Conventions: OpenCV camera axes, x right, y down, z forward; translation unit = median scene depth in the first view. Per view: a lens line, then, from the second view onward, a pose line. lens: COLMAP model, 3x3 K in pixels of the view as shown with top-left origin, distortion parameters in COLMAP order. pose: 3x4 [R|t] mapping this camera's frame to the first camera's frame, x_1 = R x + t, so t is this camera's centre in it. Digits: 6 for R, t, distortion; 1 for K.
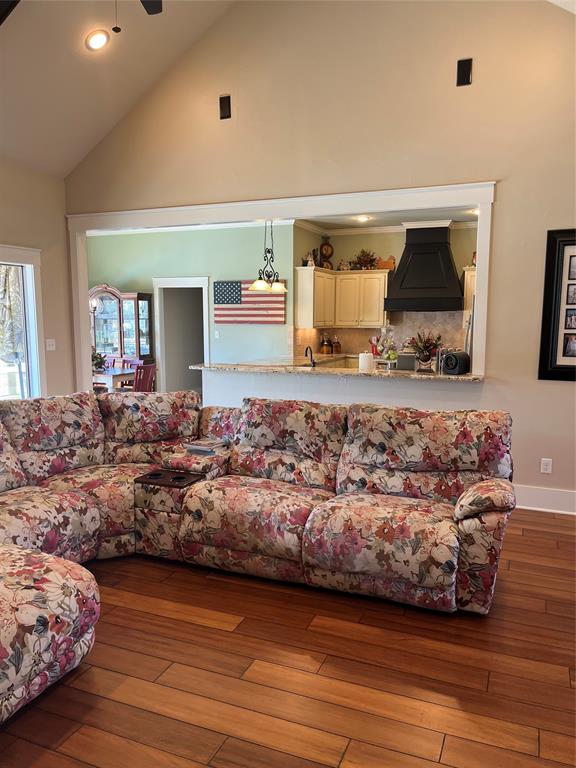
lens RADIAL K [[583.7, 0, 288.3], [0, 583.7, 384.8], [0, 0, 1]] dist [0.067534, -0.101086]
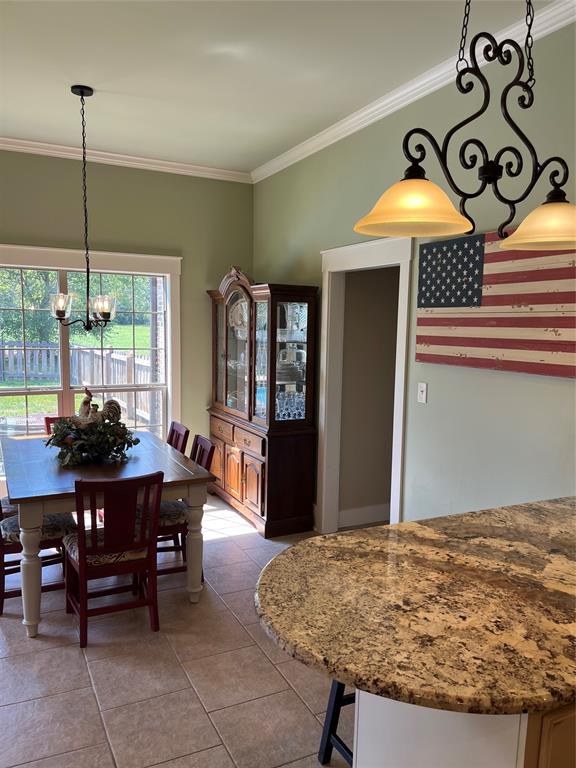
lens RADIAL K [[583.7, 0, 288.7], [0, 583.7, 385.1], [0, 0, 1]] dist [0.067534, -0.101086]
pose [[0.756206, 0.079672, -0.649466, 0.050006], [-0.095698, 0.995353, 0.010677, -0.087304], [0.647298, 0.054079, 0.760316, 0.680767]]
